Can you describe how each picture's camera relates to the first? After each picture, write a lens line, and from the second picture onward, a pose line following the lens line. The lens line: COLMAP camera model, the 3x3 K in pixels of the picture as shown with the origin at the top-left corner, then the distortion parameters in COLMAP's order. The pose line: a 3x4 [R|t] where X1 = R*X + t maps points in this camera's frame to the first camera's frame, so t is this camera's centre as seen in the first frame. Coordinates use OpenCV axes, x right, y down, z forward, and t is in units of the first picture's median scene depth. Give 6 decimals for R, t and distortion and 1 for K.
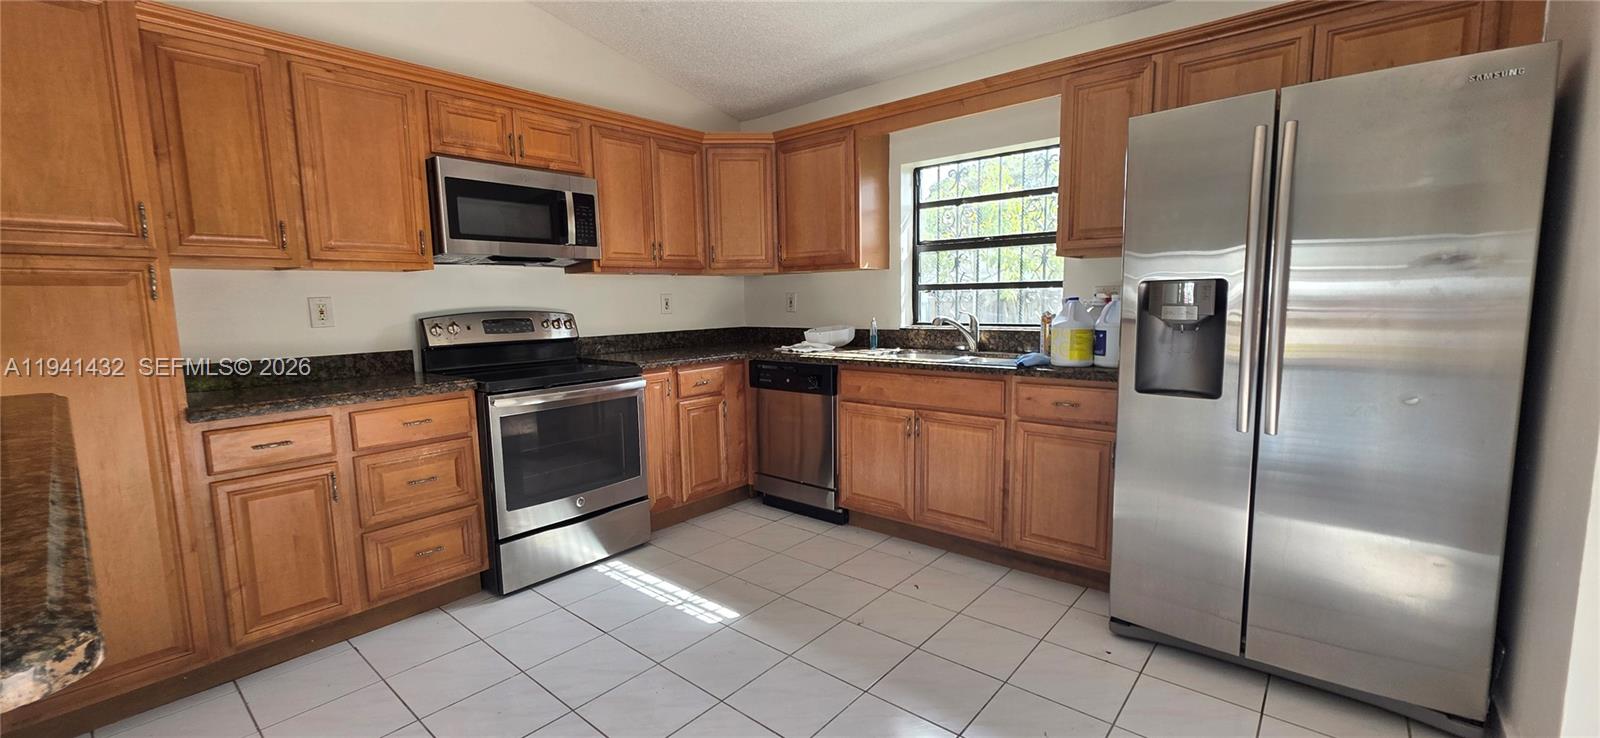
lens RADIAL K [[636.1, 0, 796.8], [0, 636.1, 370.7], [0, 0, 1]] dist [0.002901, -0.000647]
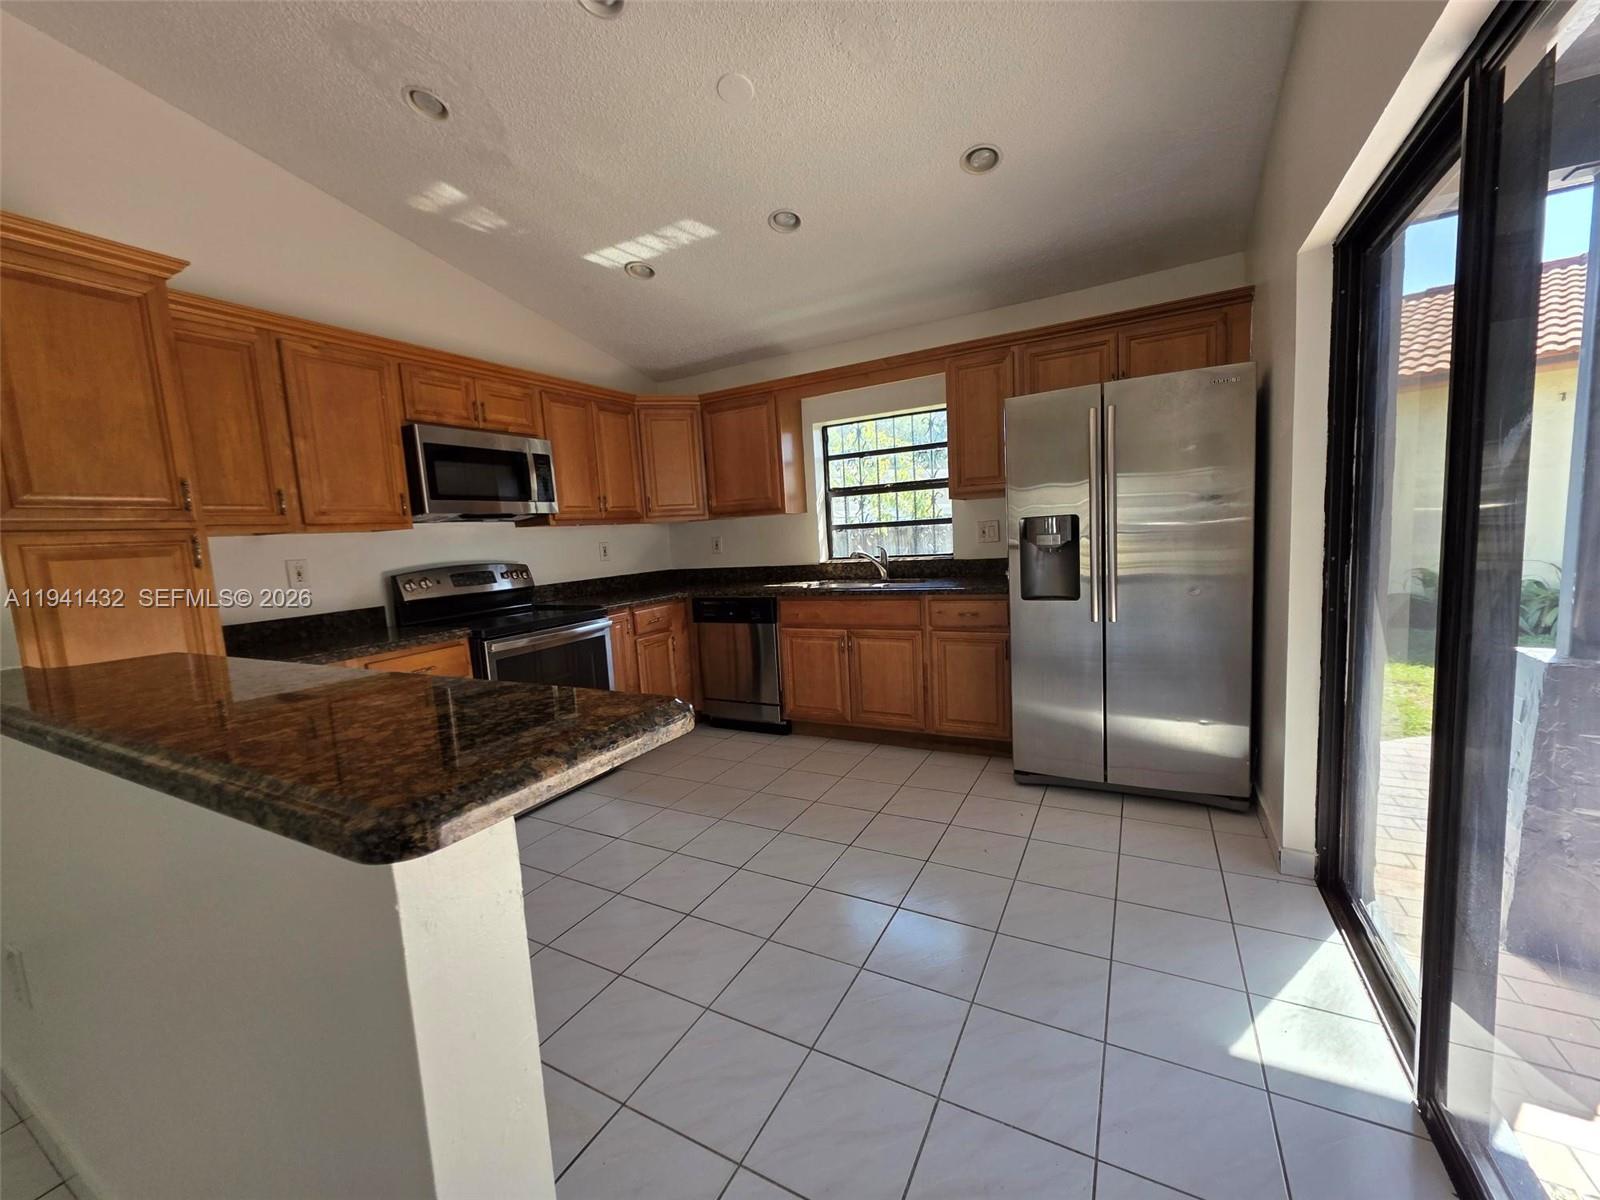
lens RADIAL K [[635.2, 0, 796.4], [0, 635.2, 601.8], [0, 0, 1]] dist [0.003898, -0.000681]
pose [[0.976568, -0.062332, 0.205984, -0.153644], [0.065412, 0.997825, -0.008168, 0.013280], [-0.205027, 0.021450, 0.978521, -0.160139]]
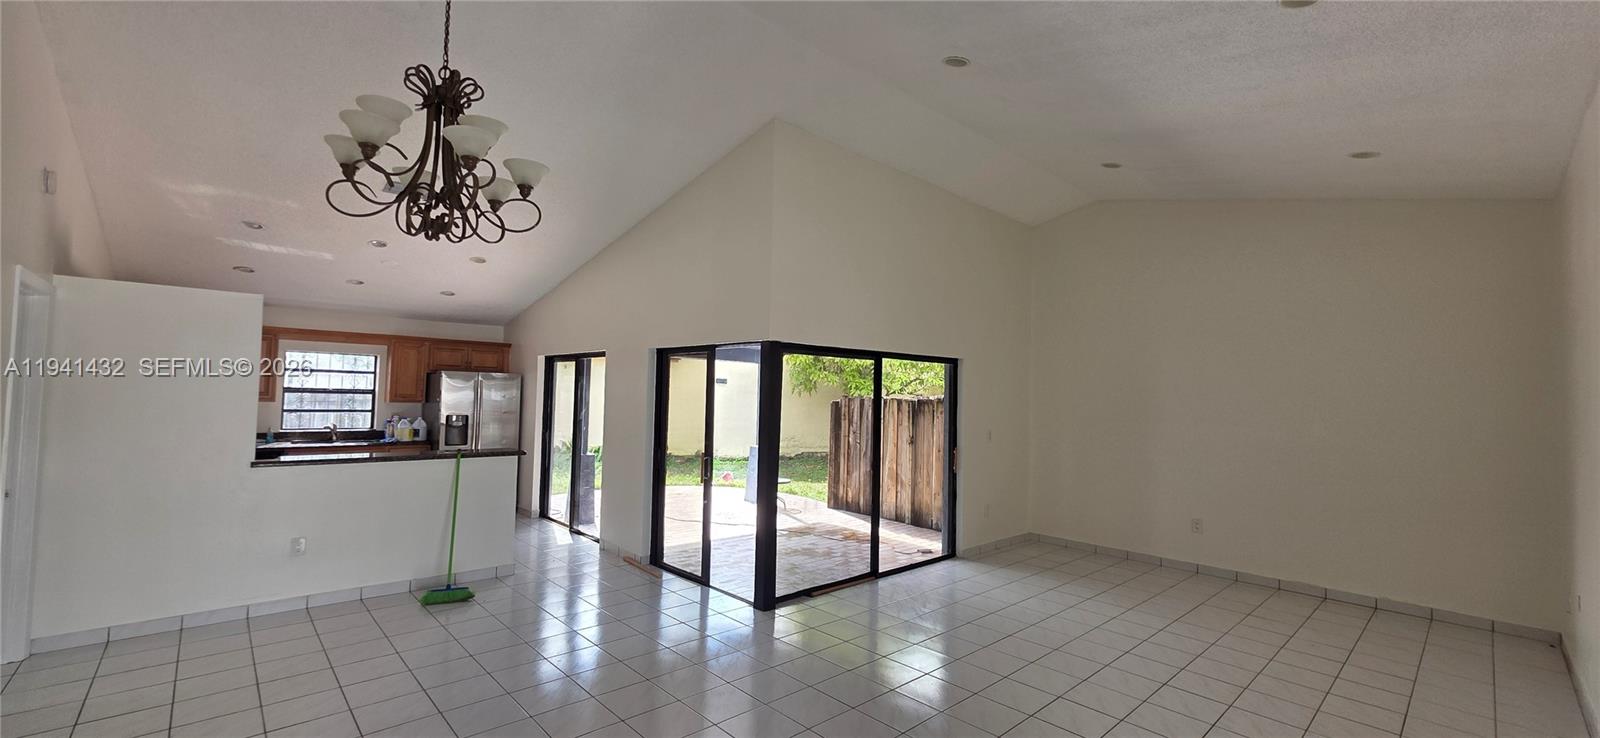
lens RADIAL K [[636.1, 0, 799.7], [0, 636.1, 373.5], [0, 0, 1]] dist [0.002901, -0.000647]
pose [[0.110165, 0.060695, 0.992058, -1.984562], [0.090828, 0.993342, -0.070860, 0.046471], [-0.989754, 0.097913, 0.103919, -0.971822]]
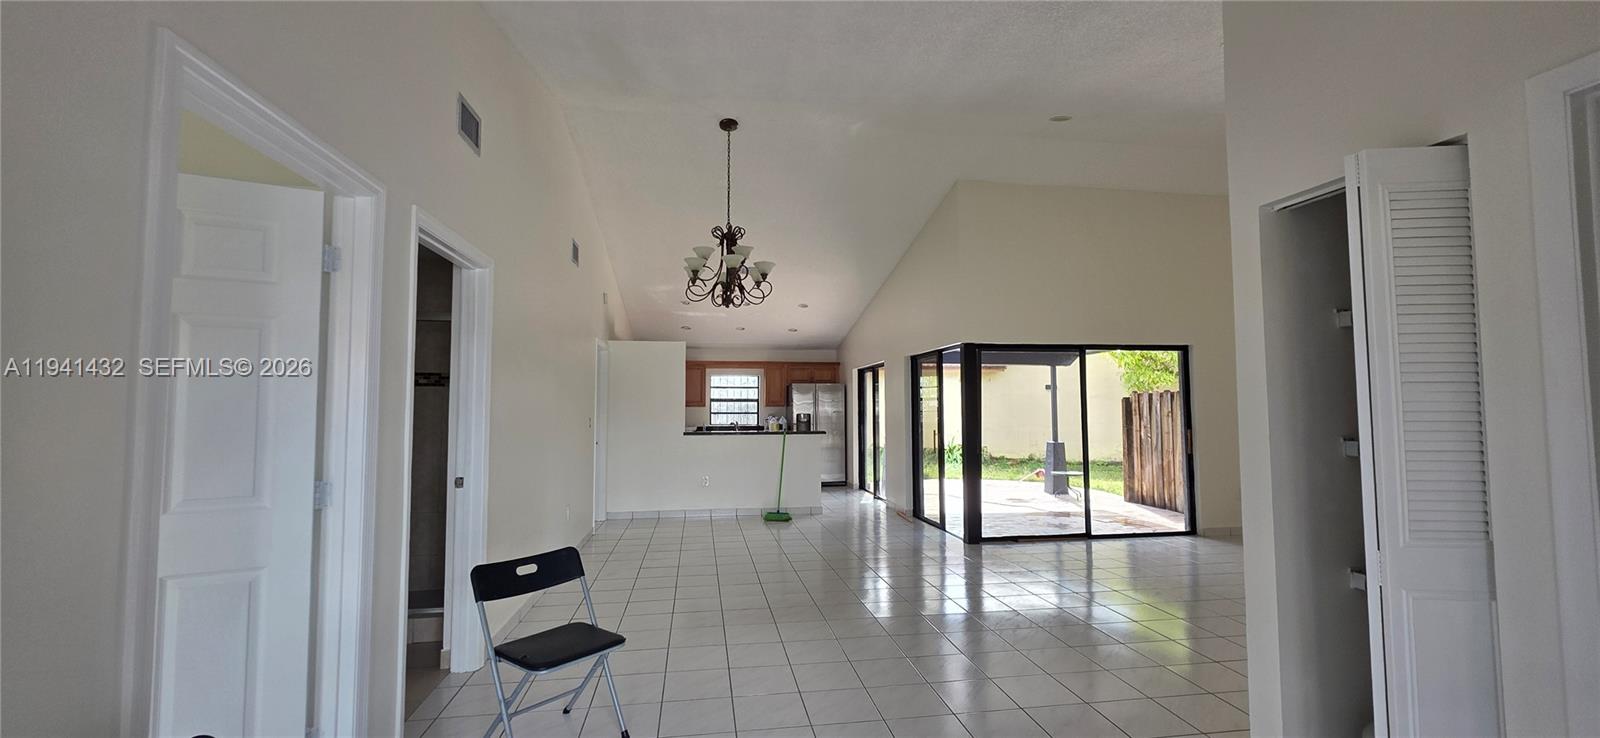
lens RADIAL K [[636.1, 0, 802.9], [0, 636.1, 377.0], [0, 0, 1]] dist [0.002901, -0.000647]
pose [[0.642233, 0.059642, 0.764185, -2.403102], [0.079757, 0.986357, -0.144011, 0.223540], [-0.762348, 0.153438, 0.628714, -1.661329]]
